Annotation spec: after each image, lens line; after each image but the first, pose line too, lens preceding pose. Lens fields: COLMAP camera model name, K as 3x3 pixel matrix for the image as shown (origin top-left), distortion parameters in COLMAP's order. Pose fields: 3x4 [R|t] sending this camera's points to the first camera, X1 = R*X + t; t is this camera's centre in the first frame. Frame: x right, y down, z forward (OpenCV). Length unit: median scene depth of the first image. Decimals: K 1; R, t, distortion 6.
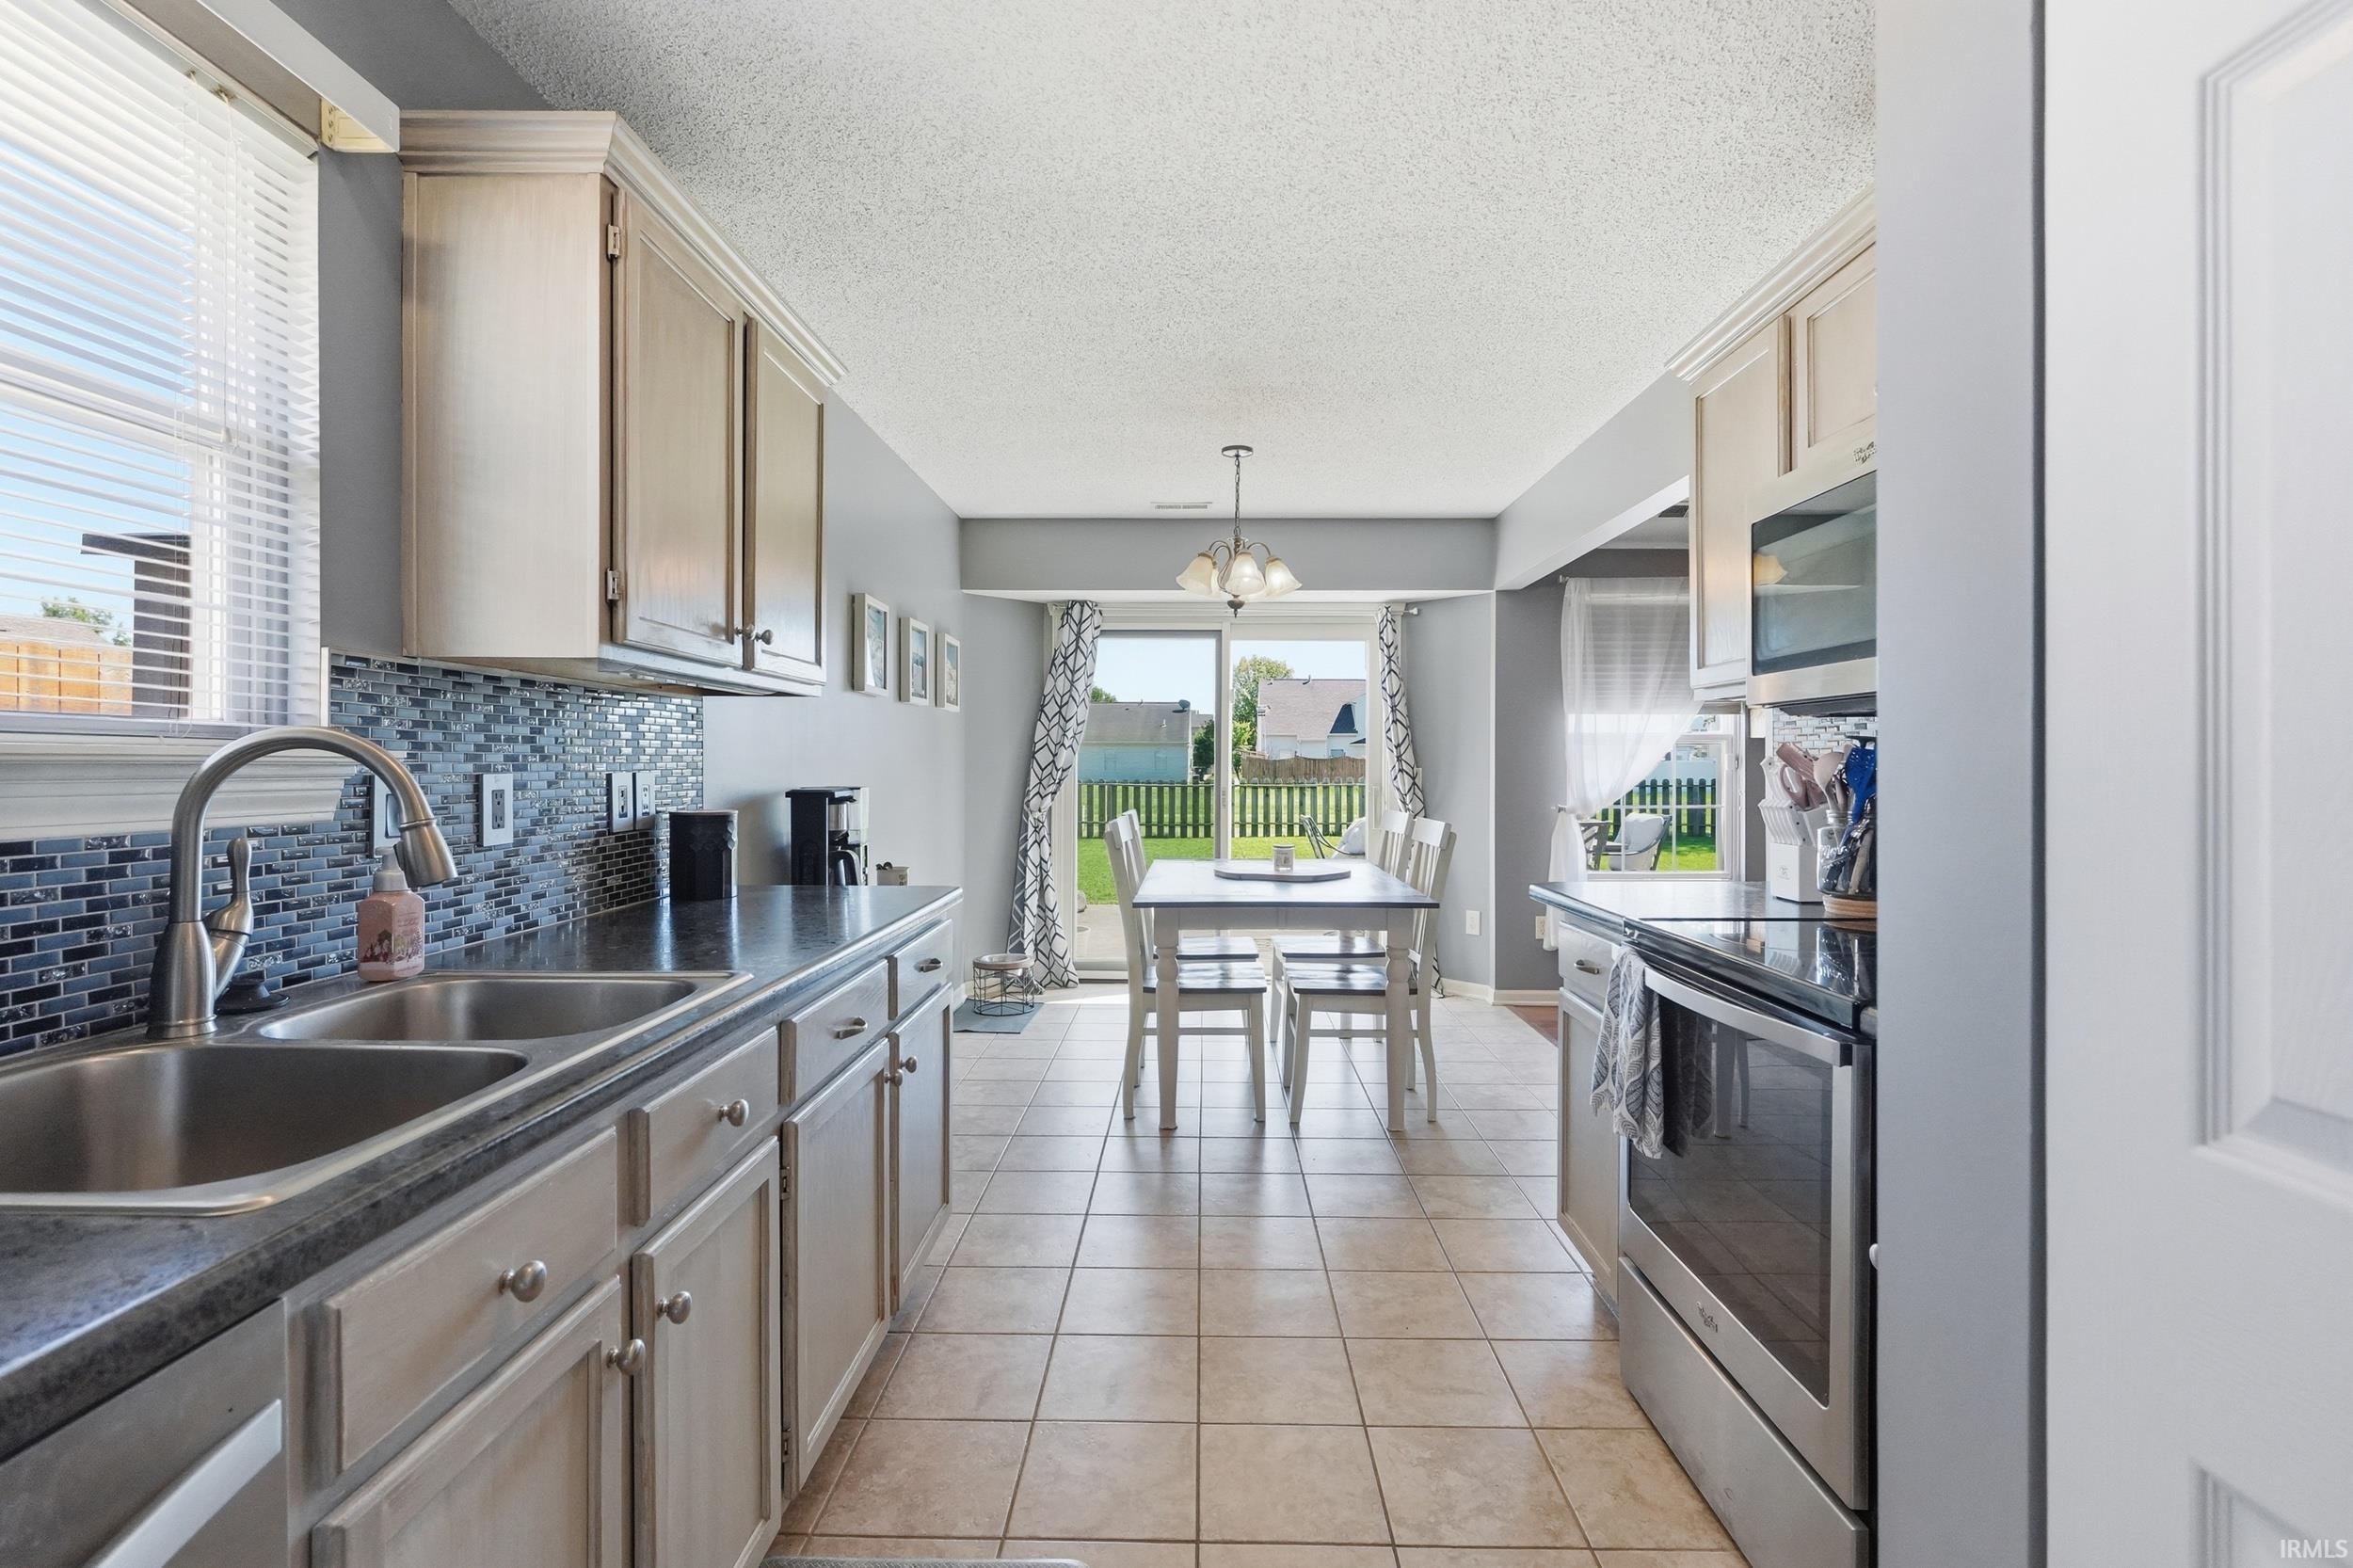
lens RADIAL K [[1093.1, 0, 1160.6], [0, 1093.1, 777.0], [0, 0, 1]] dist [-0.005025, 0.000440]
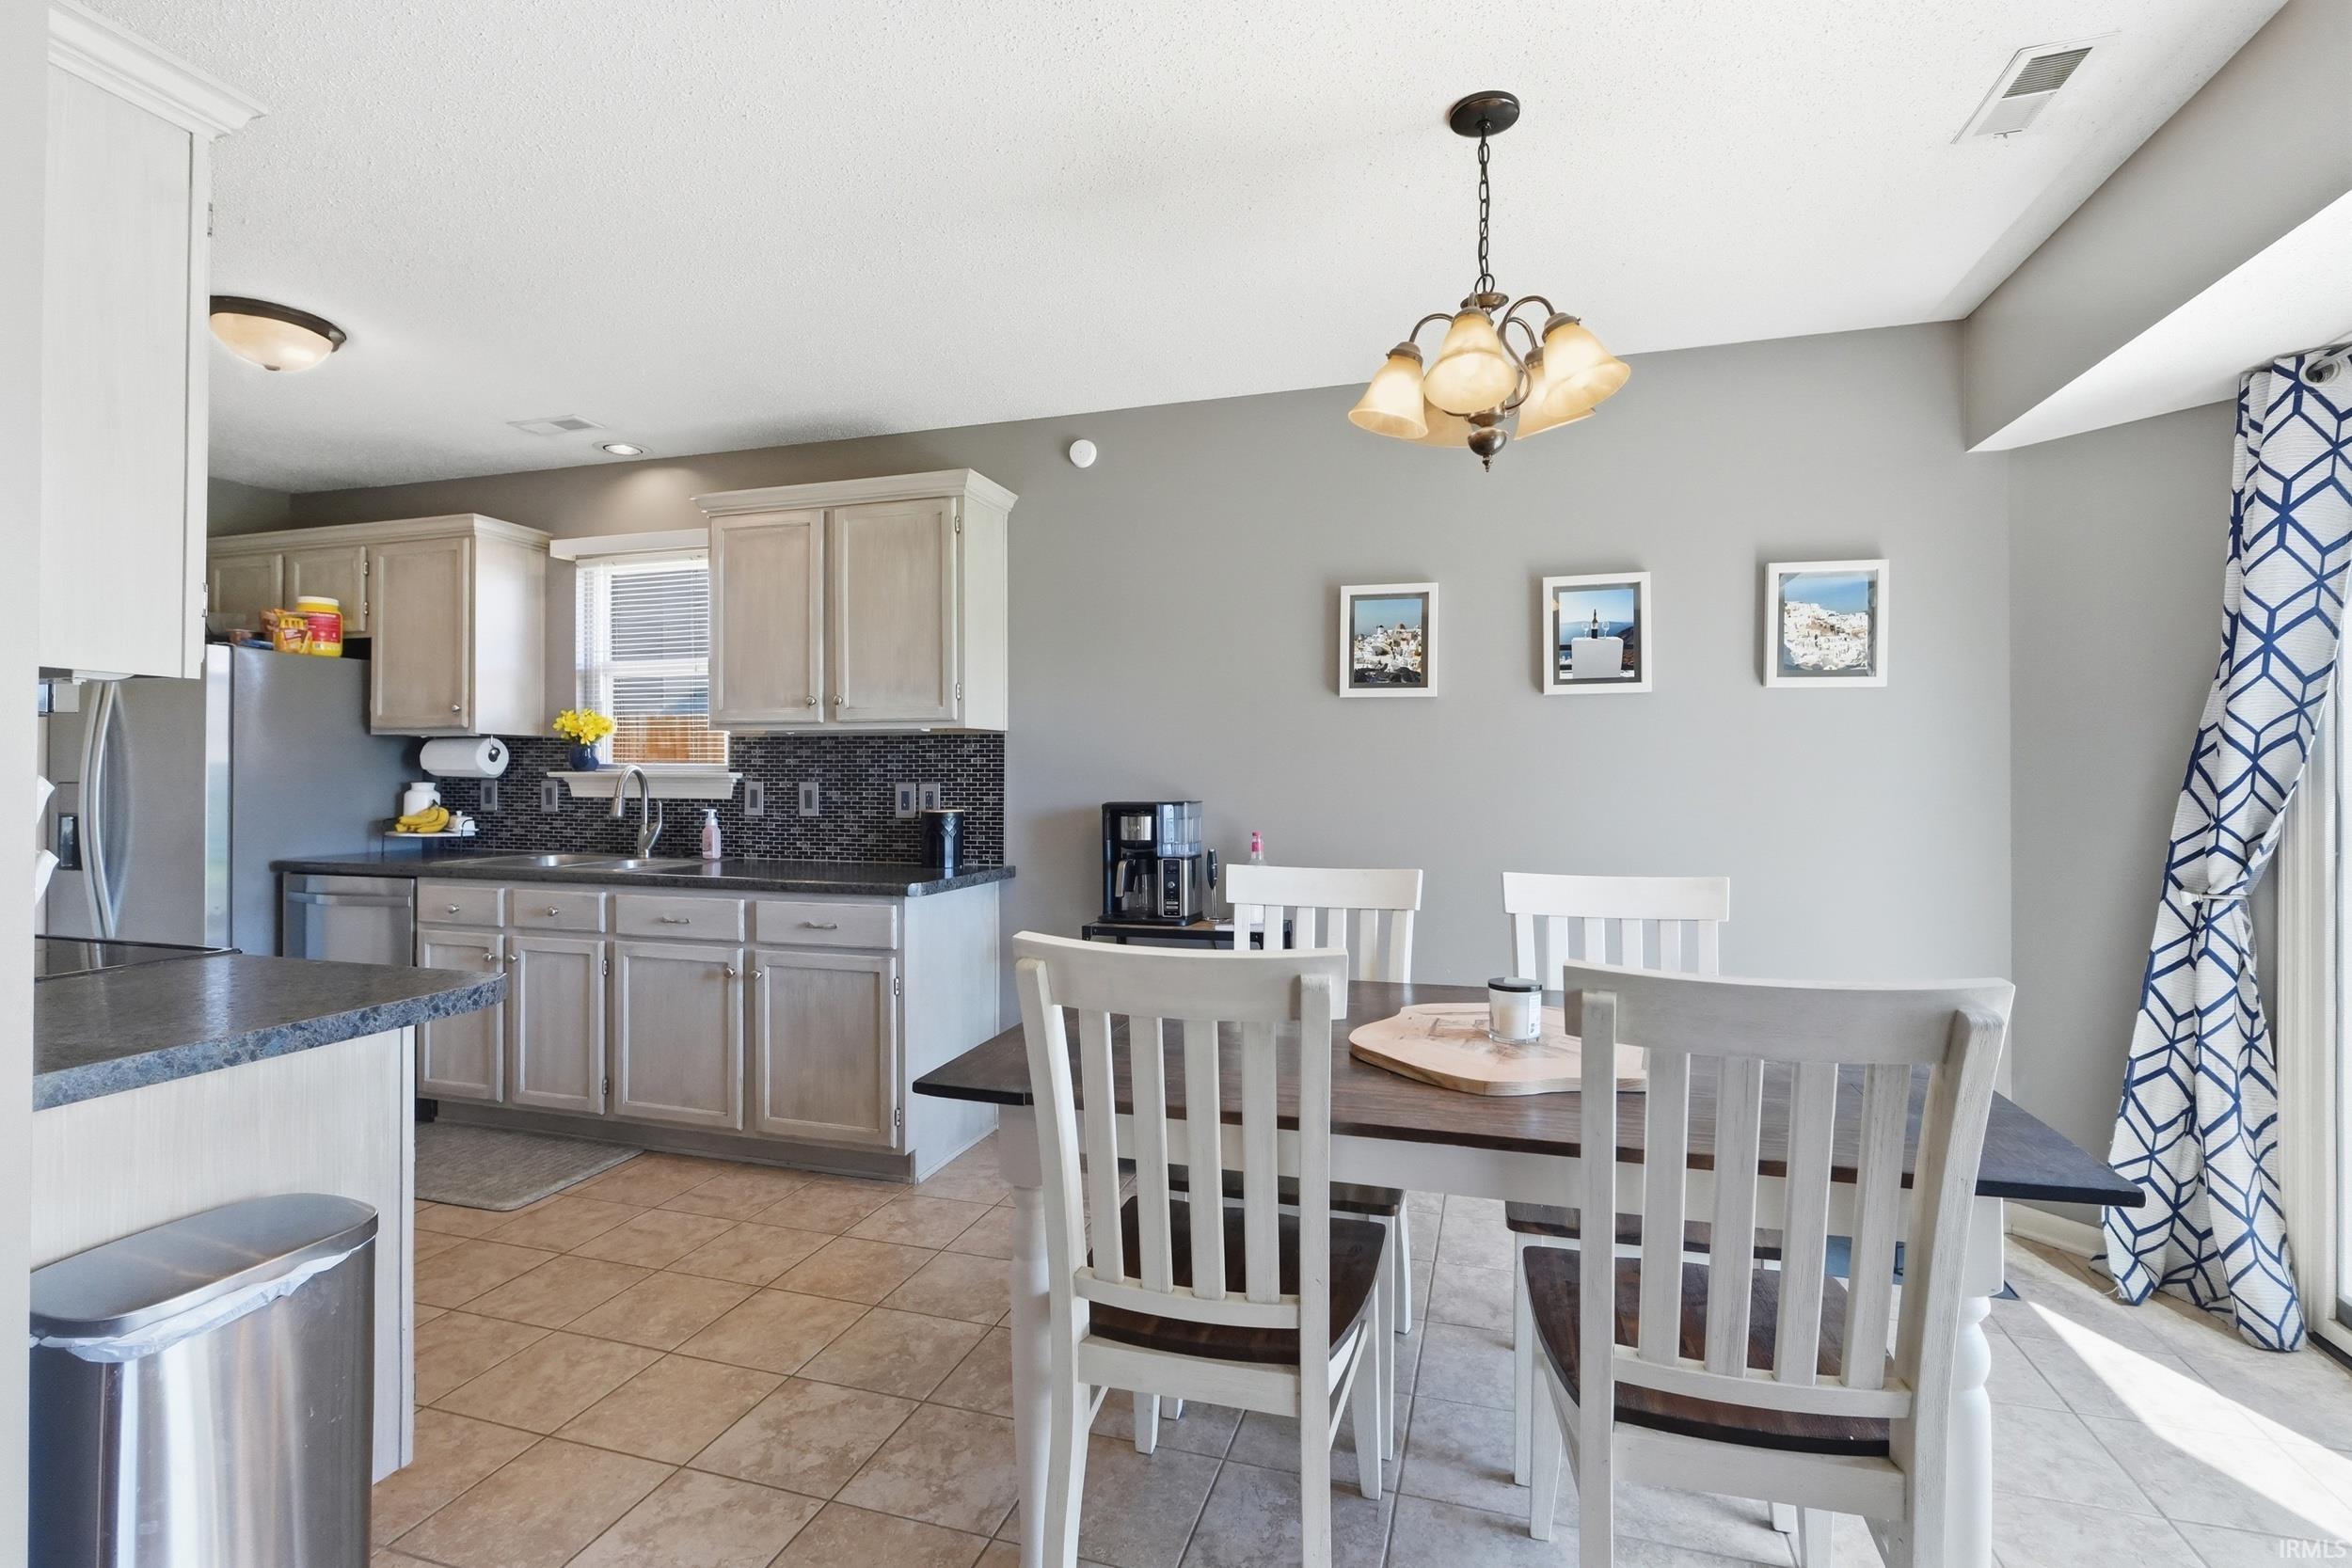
lens RADIAL K [[1092.5, 0, 1185.8], [0, 1092.5, 774.4], [0, 0, 1]] dist [-0.005025, 0.000440]
pose [[-0.267057, 0.000246, -0.963681, 0.407165], [-0.012313, 0.999917, 0.003668, -0.011850], [0.963602, 0.012845, -0.267032, 0.745810]]
